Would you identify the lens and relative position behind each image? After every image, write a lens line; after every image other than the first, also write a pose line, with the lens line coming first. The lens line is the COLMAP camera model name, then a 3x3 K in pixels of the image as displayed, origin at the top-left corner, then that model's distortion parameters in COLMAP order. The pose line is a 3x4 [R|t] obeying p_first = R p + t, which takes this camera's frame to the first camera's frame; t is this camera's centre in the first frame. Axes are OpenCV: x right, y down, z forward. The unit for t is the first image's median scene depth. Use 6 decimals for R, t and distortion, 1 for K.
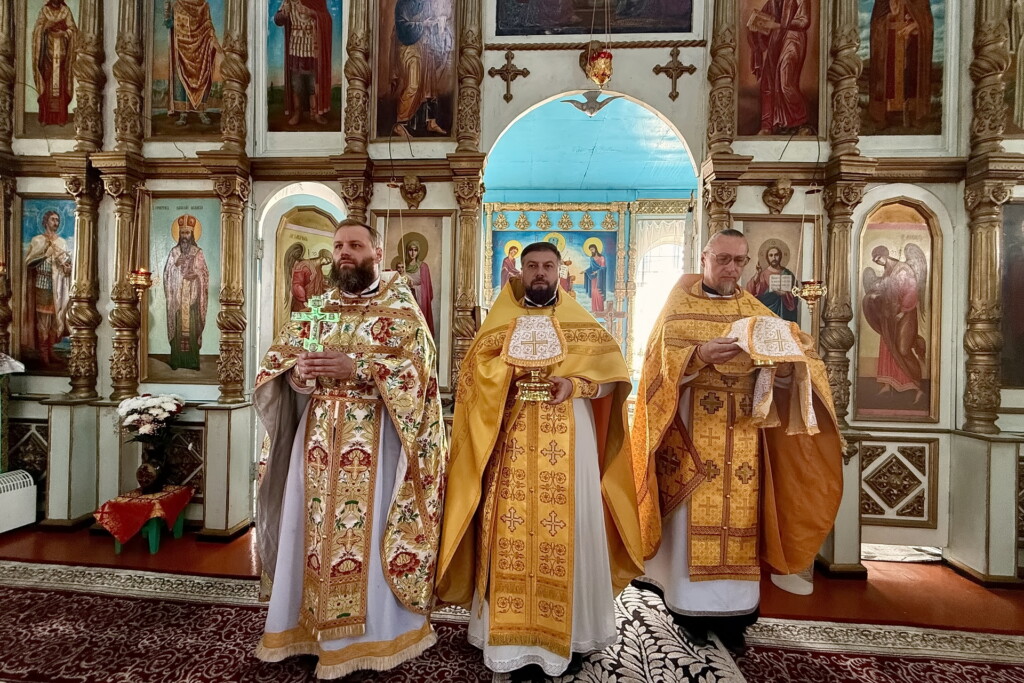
lens RADIAL K [[407.0, 0, 512.0], [0, 407.0, 341.5], [0, 0, 1]] dist [0.000097, 0.000055]
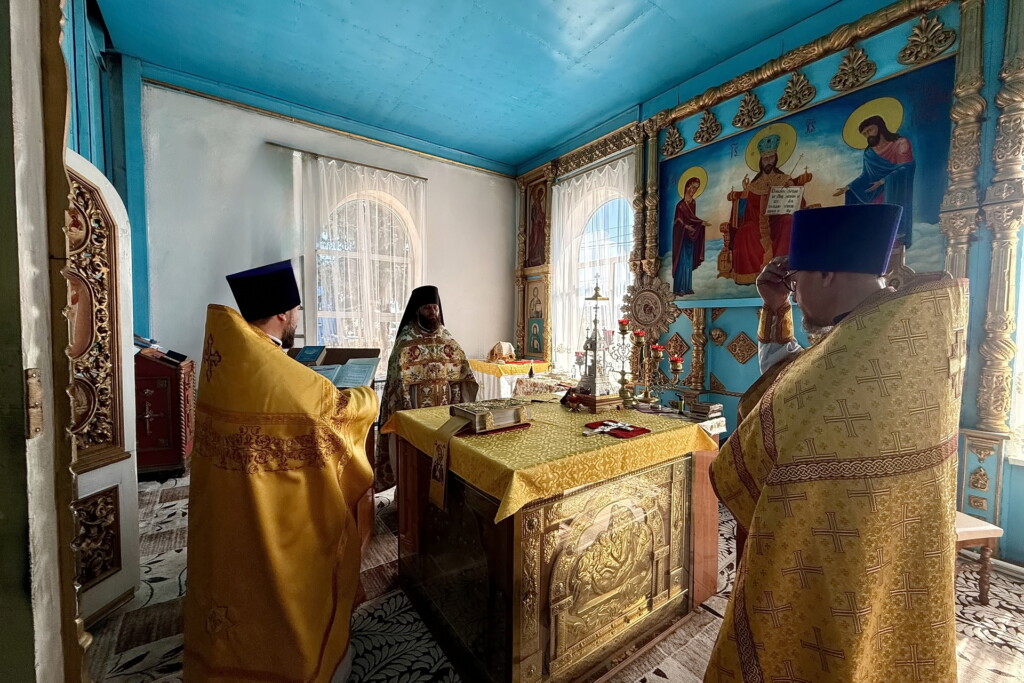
lens RADIAL K [[407.0, 0, 512.0], [0, 407.0, 341.5], [0, 0, 1]] dist [0.000097, 0.000055]
pose [[0.634952, 0.014960, -0.772406, 0.291430], [0.010668, 0.999547, 0.028128, -0.023300], [0.772478, -0.026100, 0.634505, 0.440871]]
